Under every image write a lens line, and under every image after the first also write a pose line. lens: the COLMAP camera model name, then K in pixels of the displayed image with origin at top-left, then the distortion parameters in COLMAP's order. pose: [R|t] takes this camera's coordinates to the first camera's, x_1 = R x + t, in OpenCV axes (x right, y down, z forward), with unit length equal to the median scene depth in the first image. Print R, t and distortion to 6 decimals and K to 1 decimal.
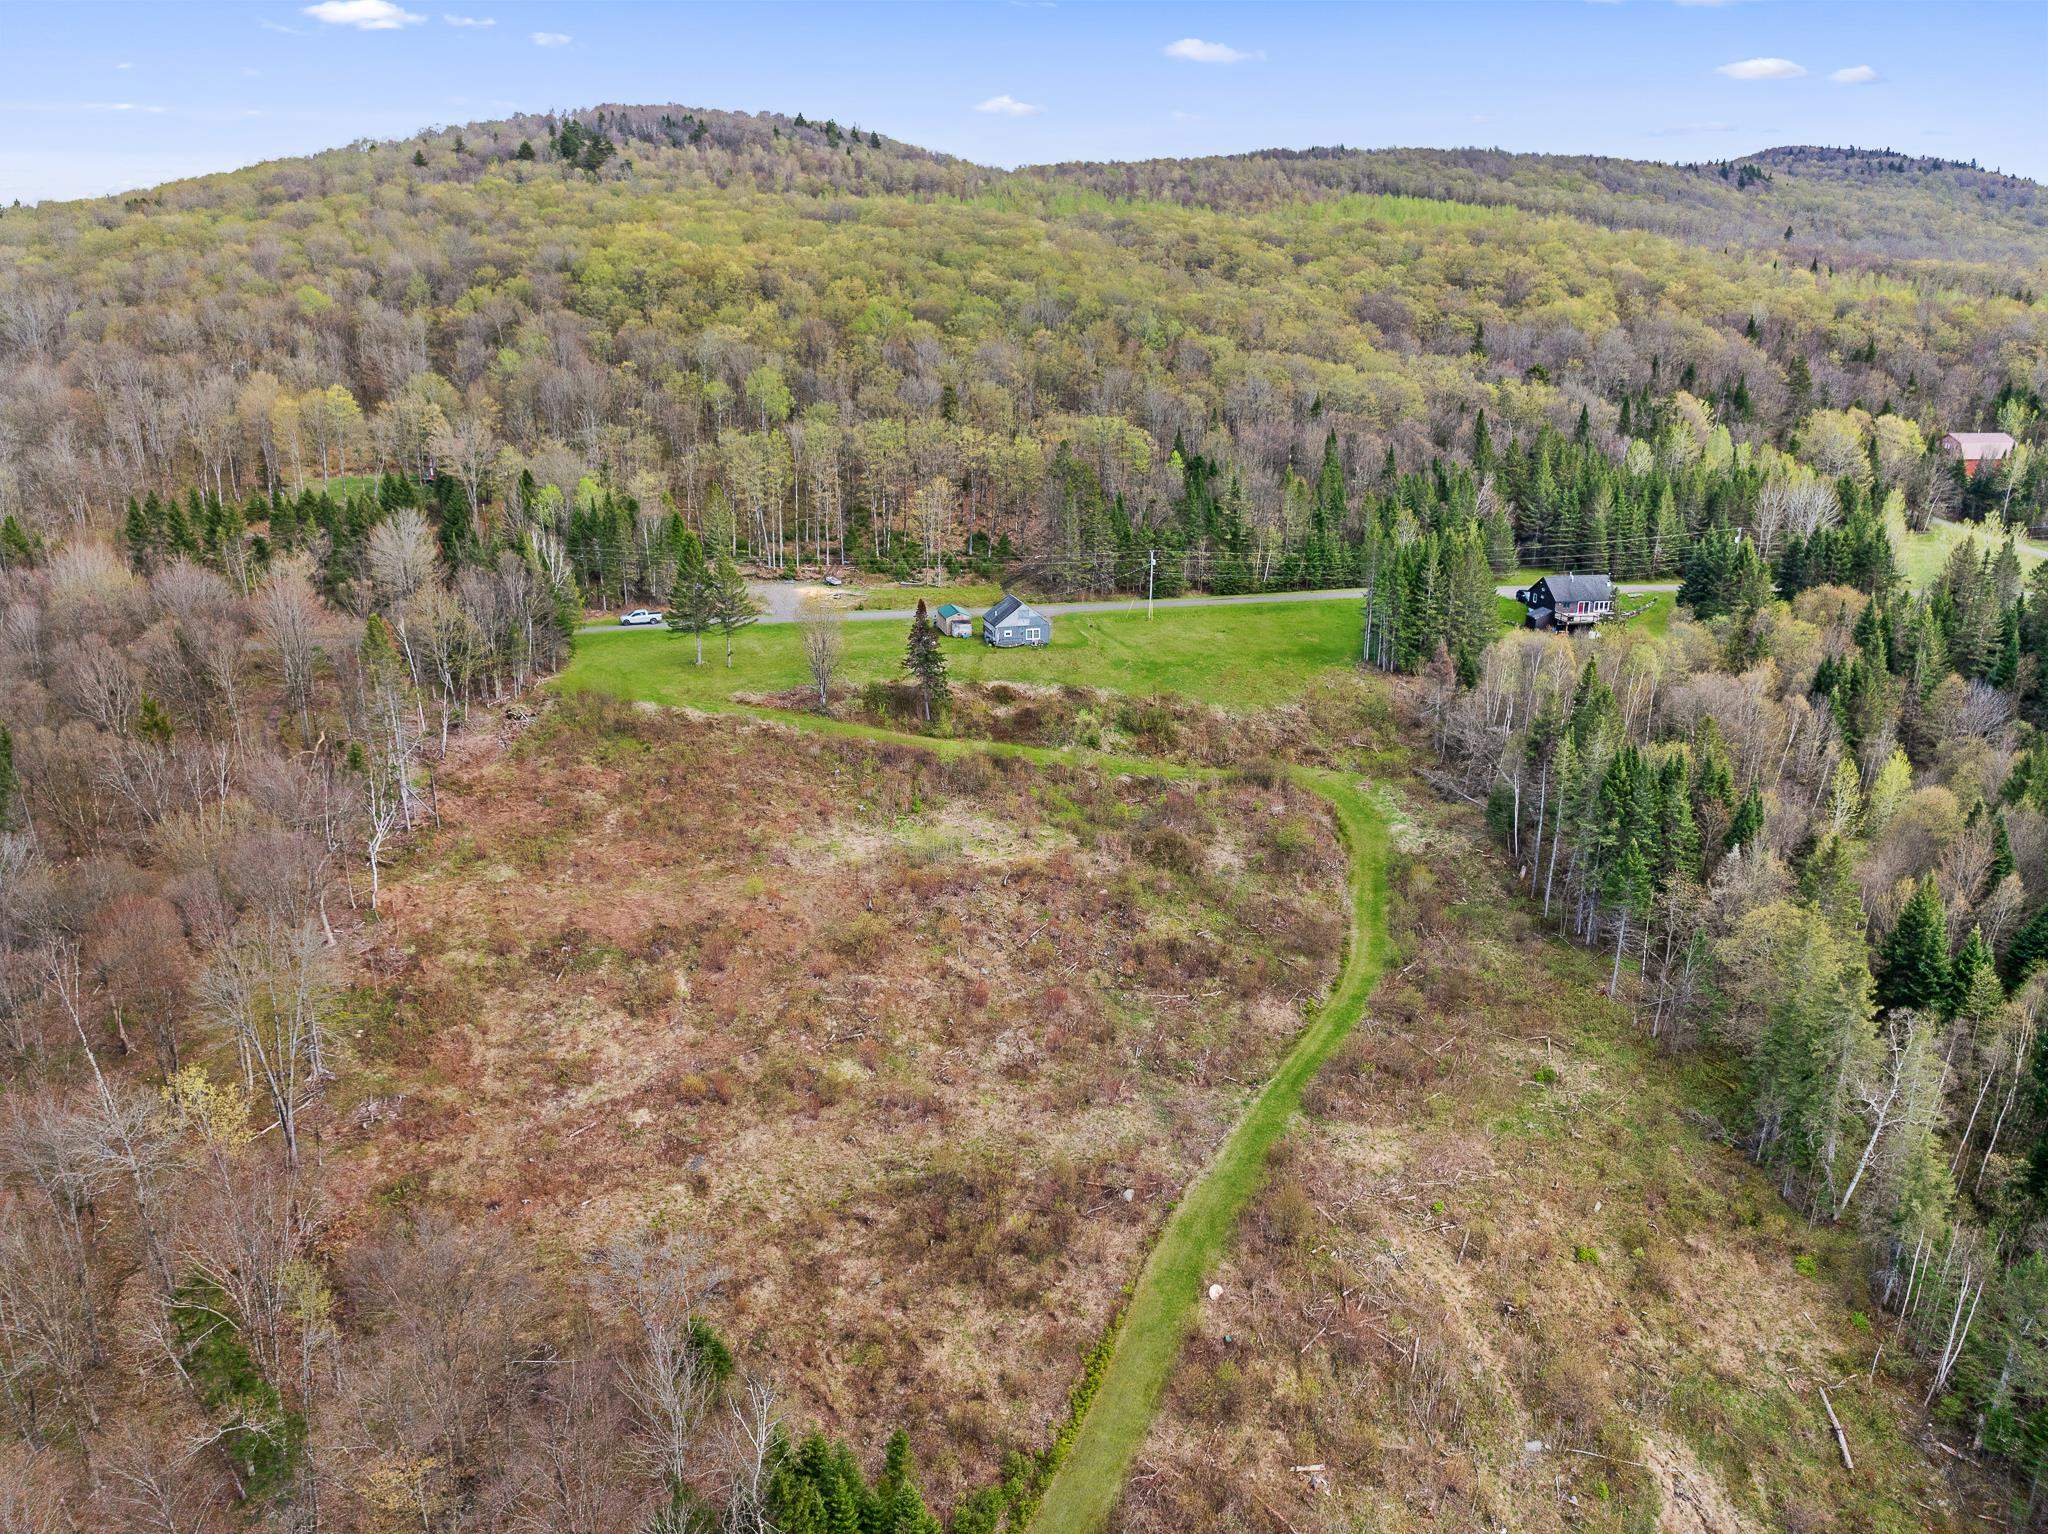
lens RADIAL K [[1438.2, 0, 1024.0], [0, 1438.2, 767.0], [0, 0, 1]] dist [-0.038130, -0.000615]
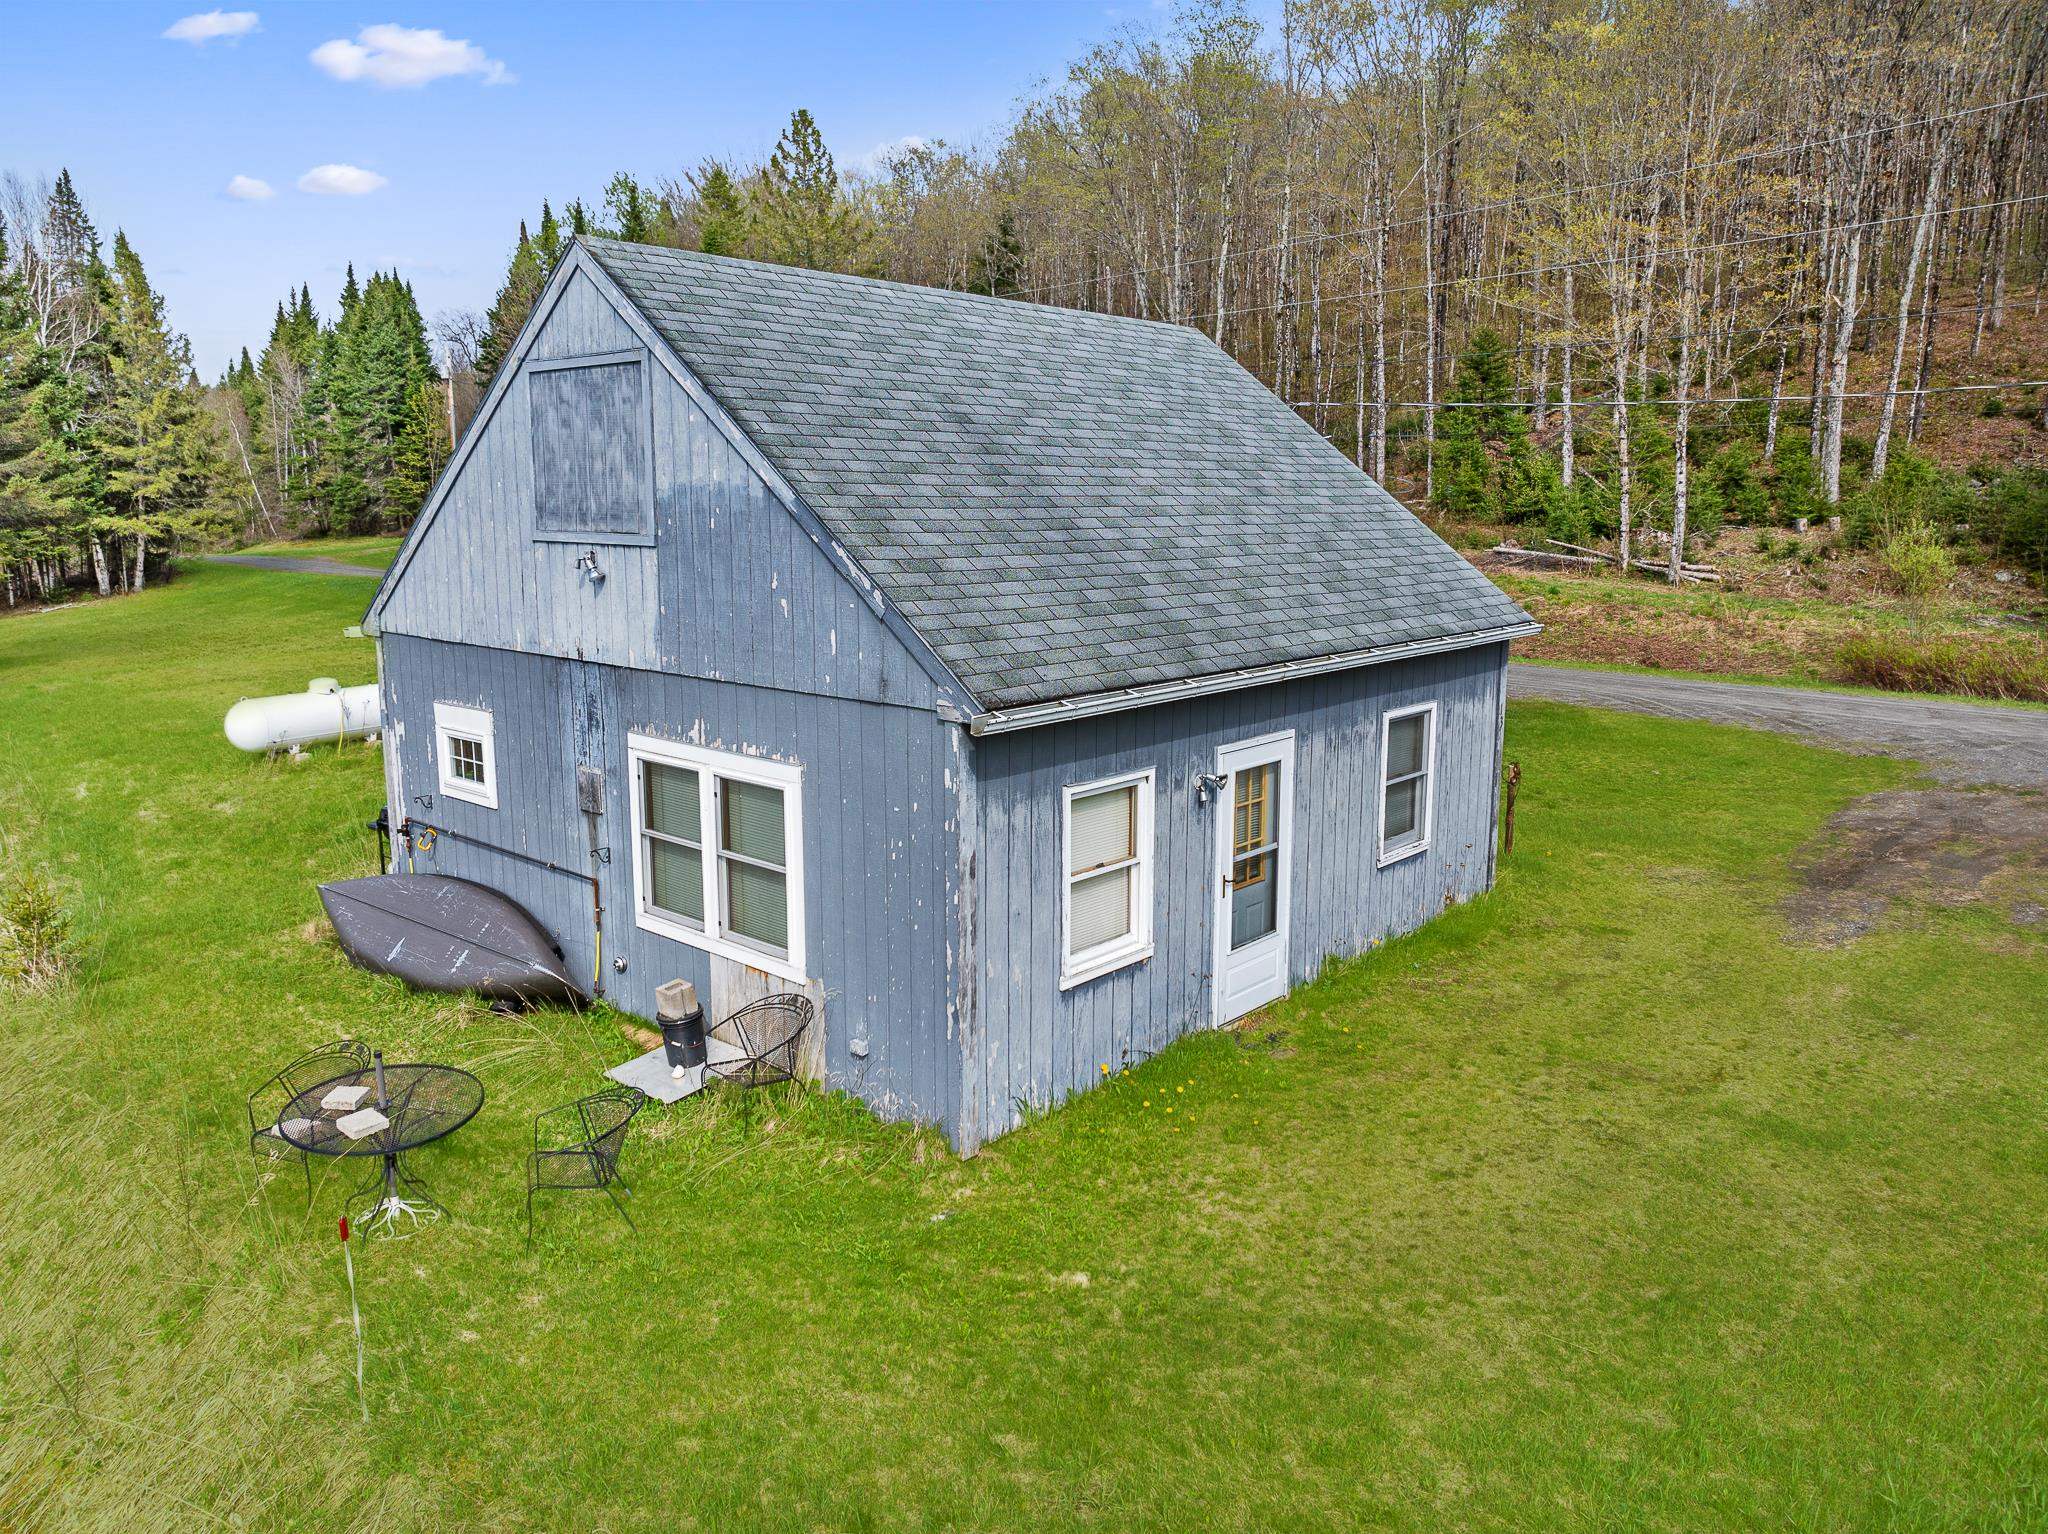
lens RADIAL K [[1436.9, 0, 1029.3], [0, 1436.9, 769.7], [0, 0, 1]] dist [-0.060263, 0.035362]
pose [[0.560138, 0.160550, -0.812692, 0.054147], [-0.257011, 0.966311, 0.013756, -0.099413], [0.787522, 0.201166, 0.582531, 0.982672]]
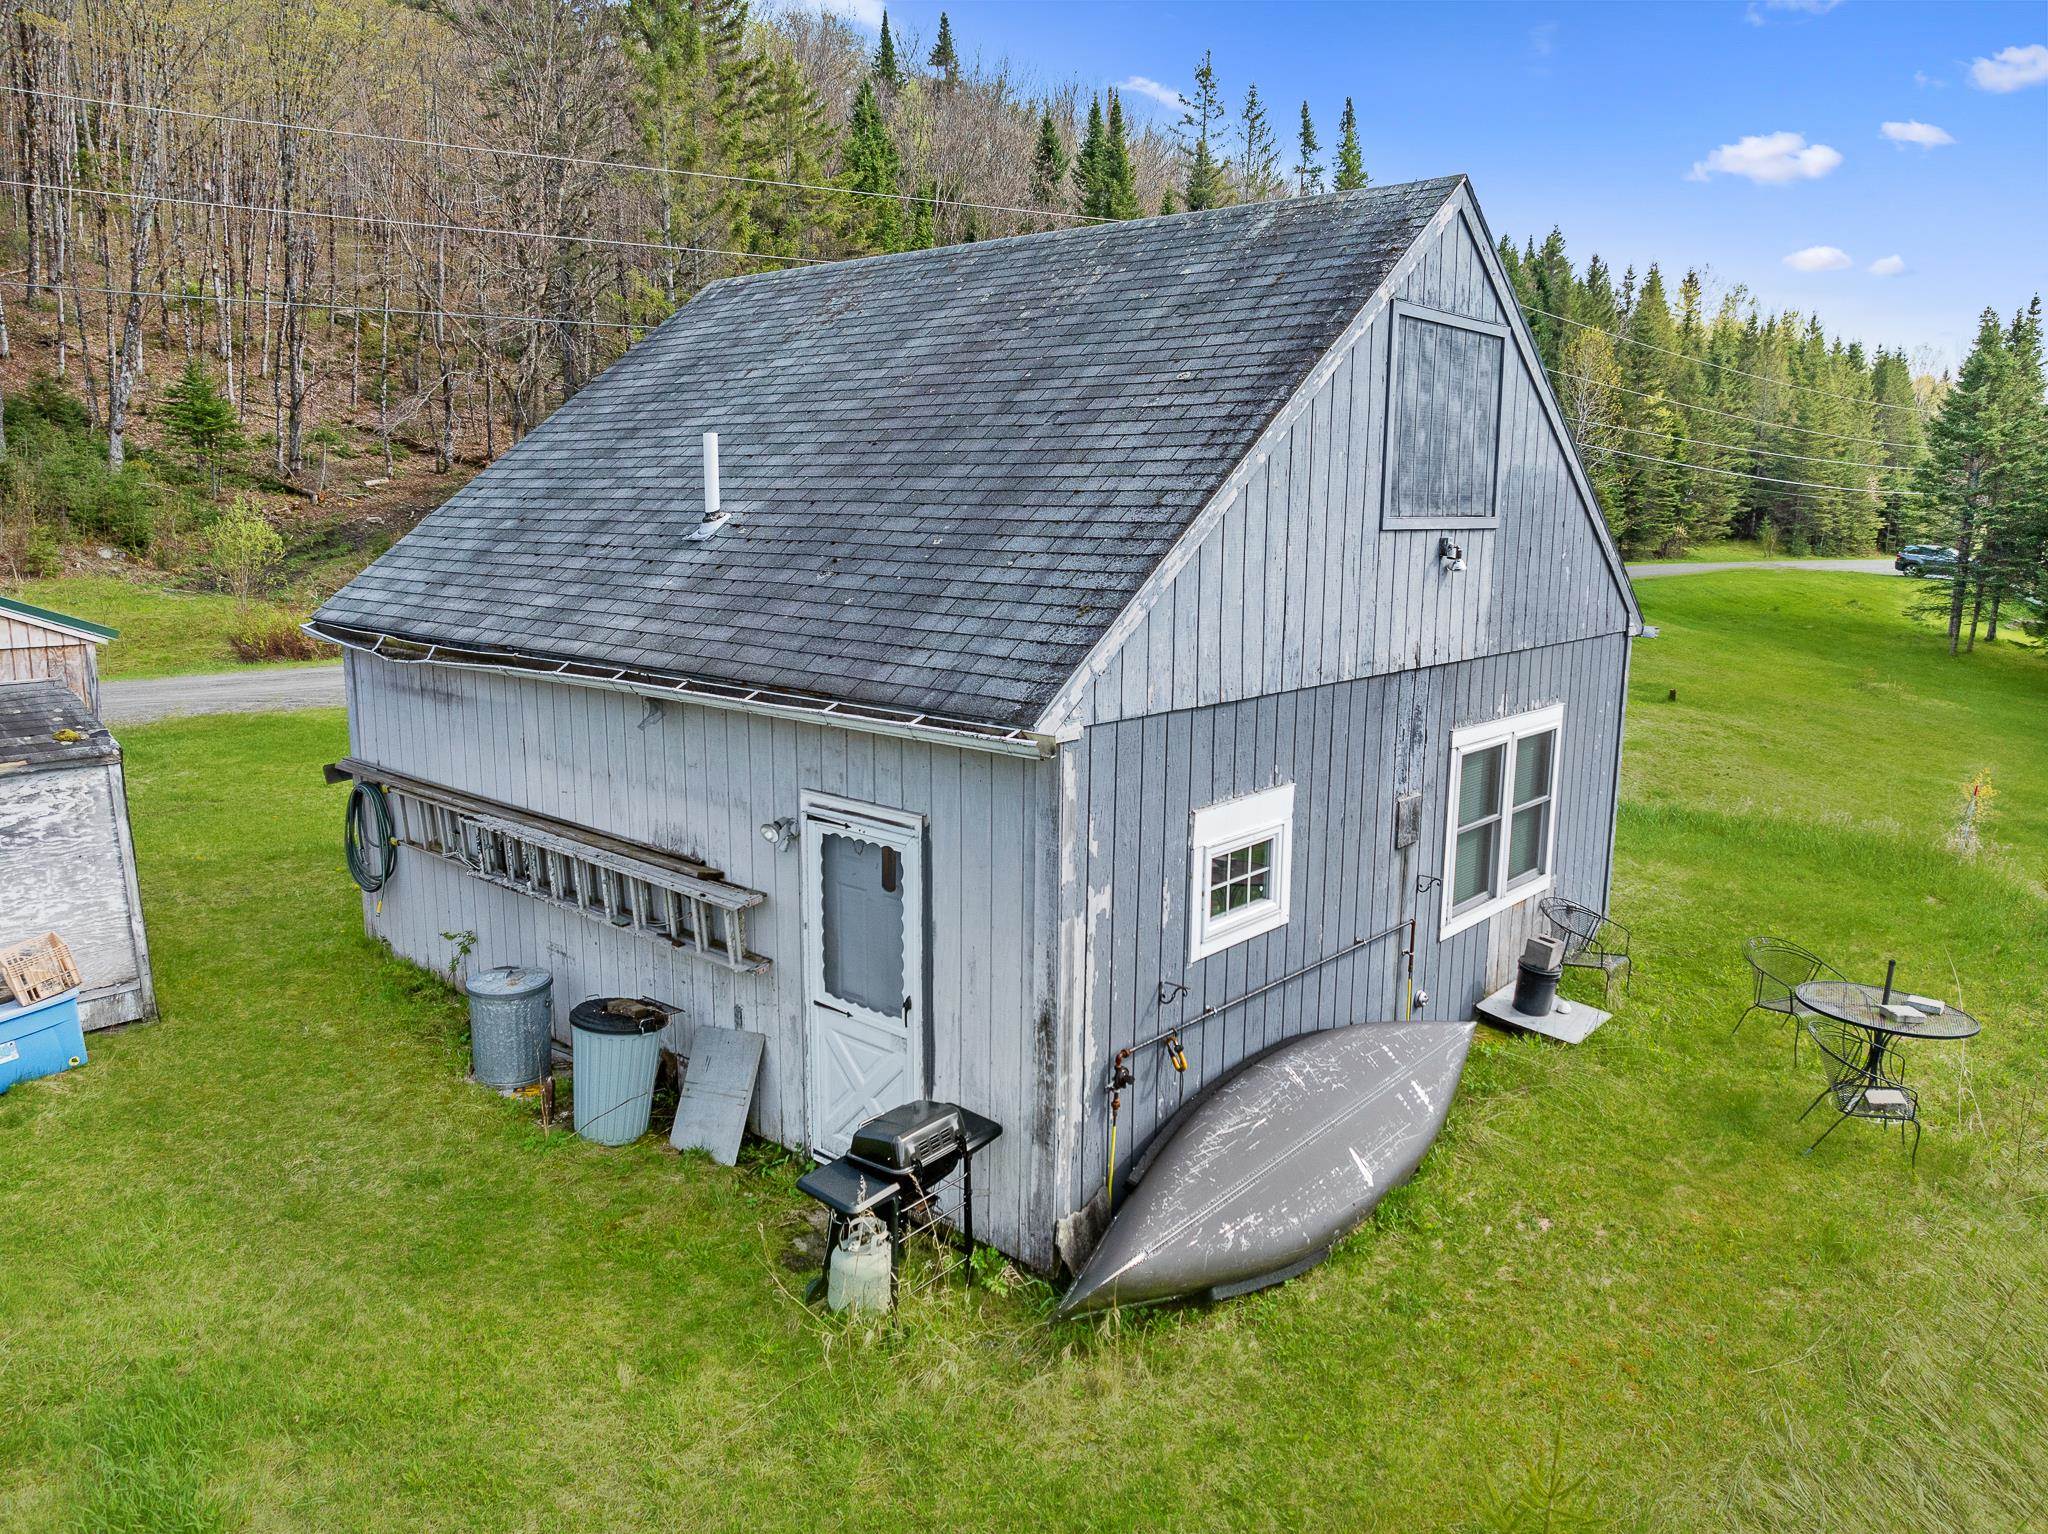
lens RADIAL K [[1438.2, 0, 1024.0], [0, 1438.2, 767.0], [0, 0, 1]] dist [-0.038130, -0.000615]
pose [[0.828948, -0.092892, 0.551559, -0.038544], [0.156136, 0.985343, -0.068710, -0.093846], [-0.537092, 0.143075, 0.831301, 0.968495]]
